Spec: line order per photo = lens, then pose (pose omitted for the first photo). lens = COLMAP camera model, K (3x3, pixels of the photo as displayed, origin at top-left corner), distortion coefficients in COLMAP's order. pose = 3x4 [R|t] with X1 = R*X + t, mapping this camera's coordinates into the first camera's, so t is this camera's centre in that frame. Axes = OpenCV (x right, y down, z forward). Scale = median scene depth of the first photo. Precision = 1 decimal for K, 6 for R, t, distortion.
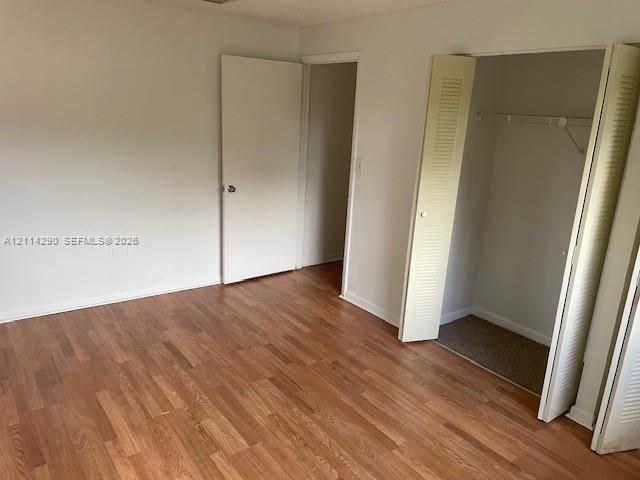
lens RADIAL K [[513.2, 0, 320.0], [0, 513.2, 240.0], [0, 0, 1]] dist [0.001278, -0.000284]
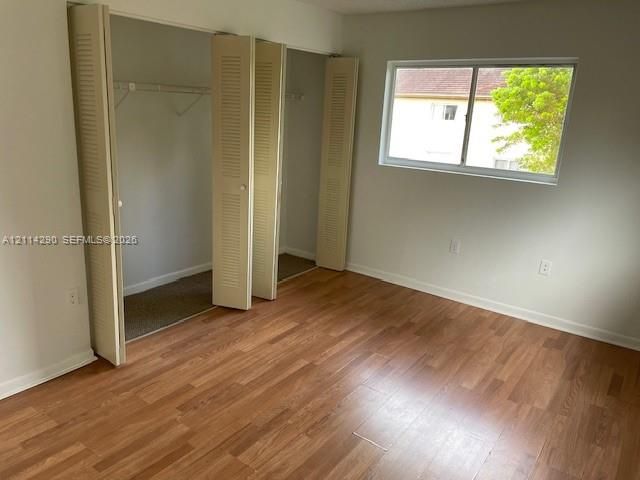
lens RADIAL K [[485.5, 0, 318.7], [0, 485.5, 237.0], [0, 0, 1]] dist [0.097626, -0.123405]
pose [[-0.315720, -0.313746, 0.895480, -0.681214], [0.181943, 0.906220, 0.381657, -0.269655], [-0.931245, 0.283423, -0.229028, 0.964610]]
